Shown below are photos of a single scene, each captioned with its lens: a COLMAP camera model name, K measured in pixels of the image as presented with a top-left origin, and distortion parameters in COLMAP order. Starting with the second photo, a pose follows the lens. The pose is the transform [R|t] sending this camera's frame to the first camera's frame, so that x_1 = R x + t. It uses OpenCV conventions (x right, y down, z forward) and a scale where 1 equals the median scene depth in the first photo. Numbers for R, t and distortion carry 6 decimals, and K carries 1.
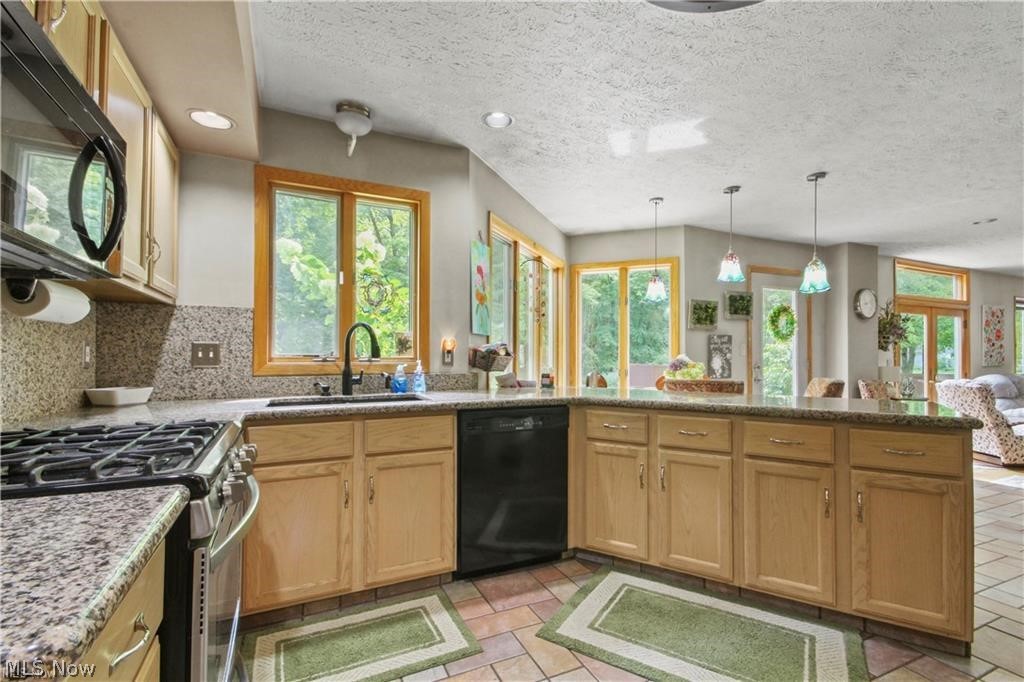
lens RADIAL K [[493.7, 0, 510.9], [0, 493.7, 347.8], [0, 0, 1]] dist [0.003337, -0.000165]
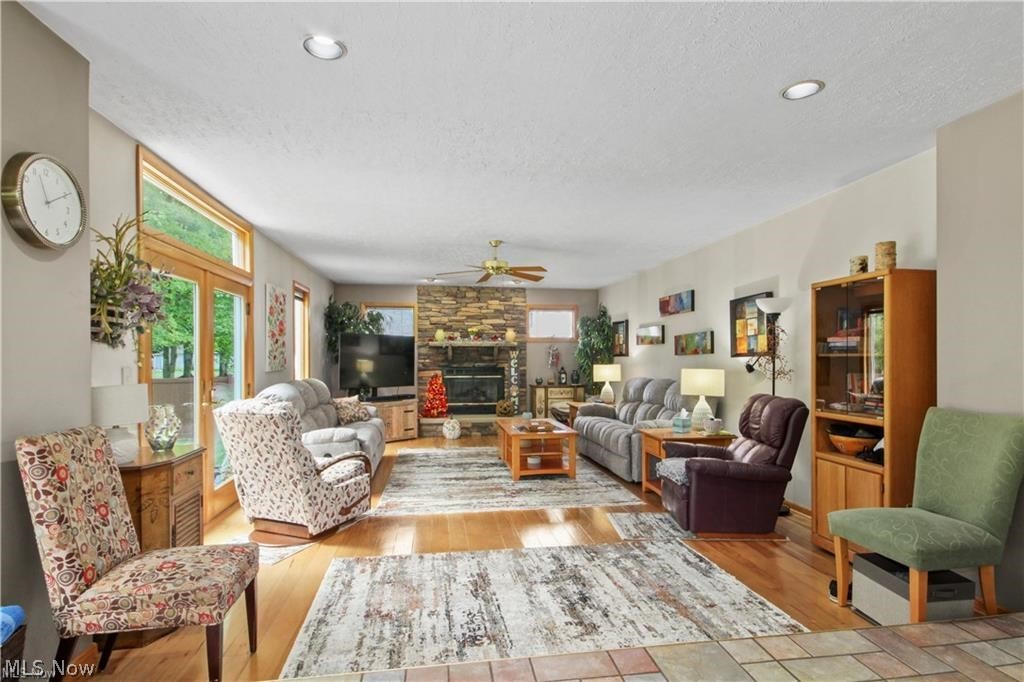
lens RADIAL K [[493.7, 0, 503.5], [0, 493.7, 360.9], [0, 0, 1]] dist [0.003337, -0.000165]
pose [[0.284309, -0.008665, 0.958693, 0.459307], [-0.018552, 0.999722, 0.014537, 0.006201], [-0.958553, -0.021919, 0.284070, 0.578509]]
